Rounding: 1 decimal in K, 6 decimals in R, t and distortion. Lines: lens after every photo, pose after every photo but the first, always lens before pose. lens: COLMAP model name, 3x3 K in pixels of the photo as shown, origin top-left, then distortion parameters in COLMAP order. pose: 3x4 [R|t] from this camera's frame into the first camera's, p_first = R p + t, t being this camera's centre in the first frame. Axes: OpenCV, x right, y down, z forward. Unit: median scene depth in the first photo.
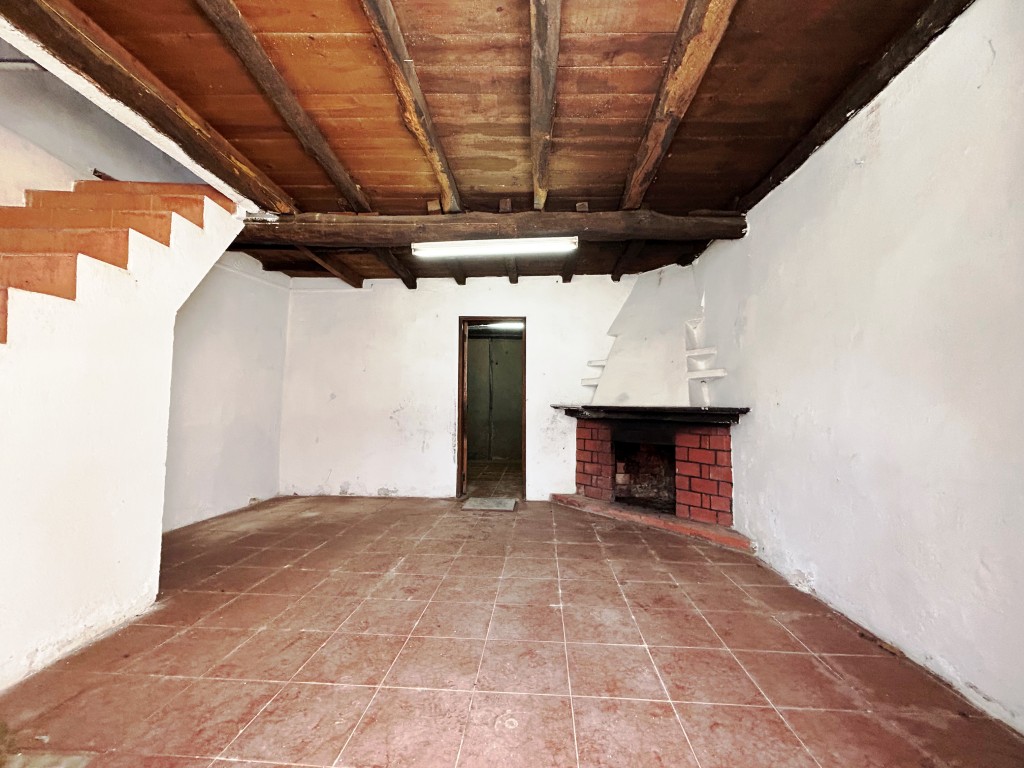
lens RADIAL K [[415.7, 0, 514.5], [0, 415.7, 381.2], [0, 0, 1]] dist [-0.000734, 0.000619]
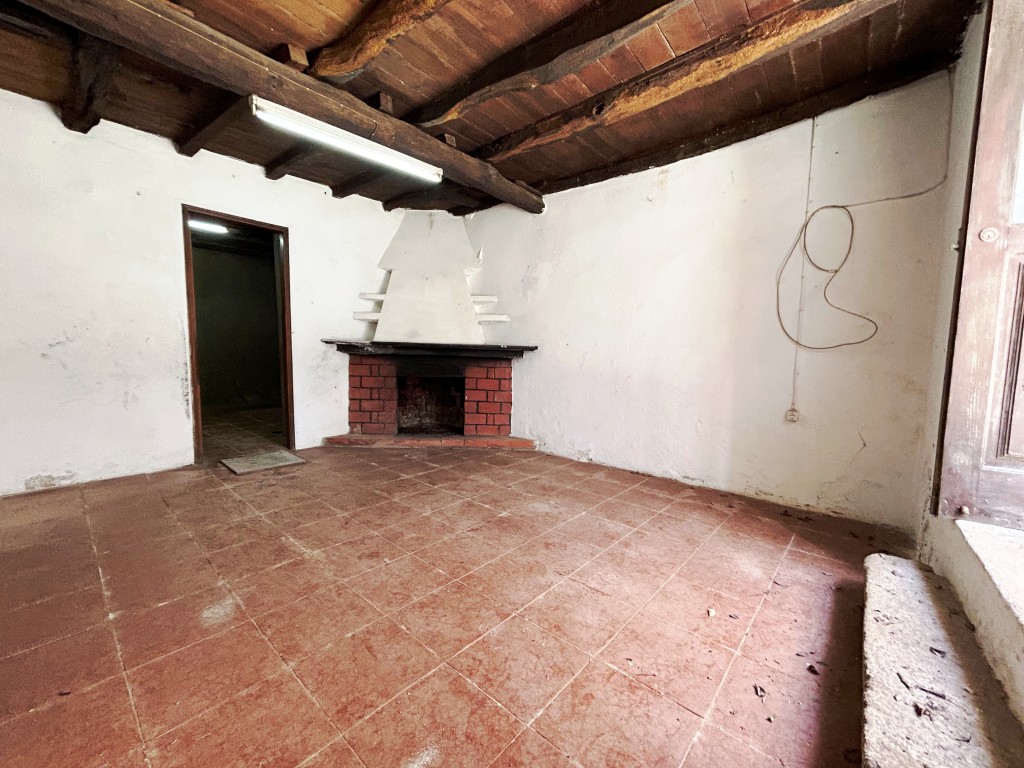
lens RADIAL K [[415.7, 0, 514.5], [0, 415.7, 381.2], [0, 0, 1]] dist [-0.000734, 0.000619]
pose [[0.615920, -0.059267, 0.785576, -0.537212], [-0.068396, 0.989378, 0.128268, 0.006425], [-0.784834, -0.132734, 0.605324, 0.209705]]
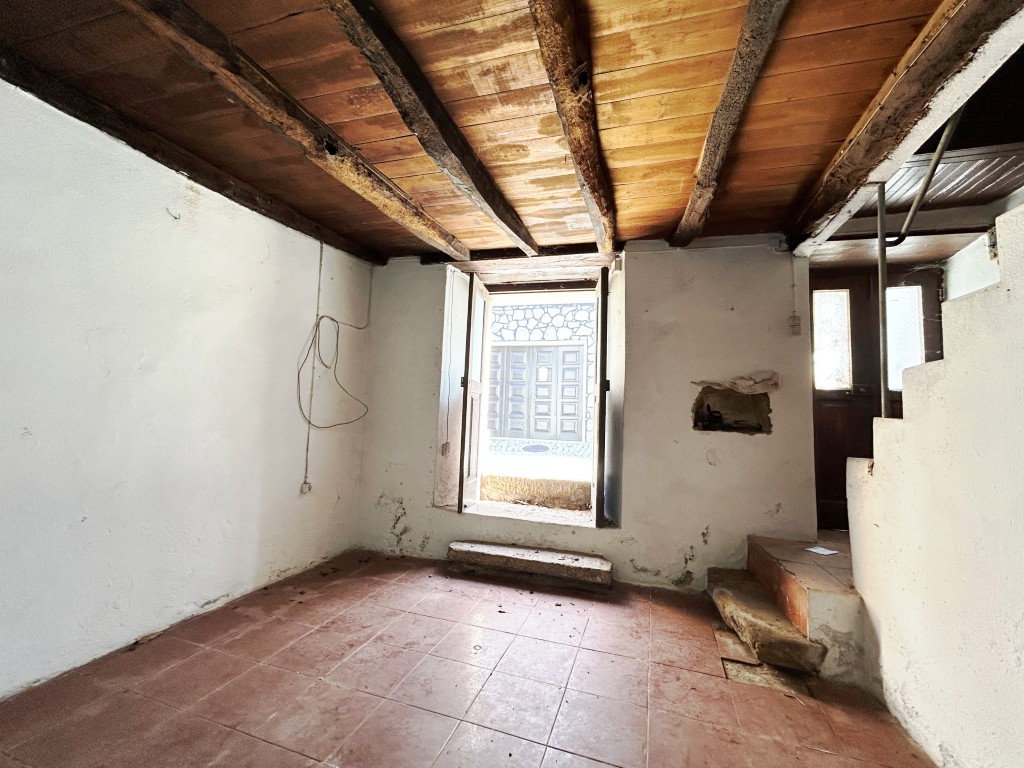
lens RADIAL K [[418.9, 0, 514.9], [0, 418.9, 381.5], [0, 0, 1]] dist [0.003041, 0.000799]
pose [[-0.963965, -0.017302, 0.265464, -0.234367], [-0.057926, 0.987591, -0.145977, 0.017975], [-0.259644, -0.156094, -0.953006, 1.121440]]
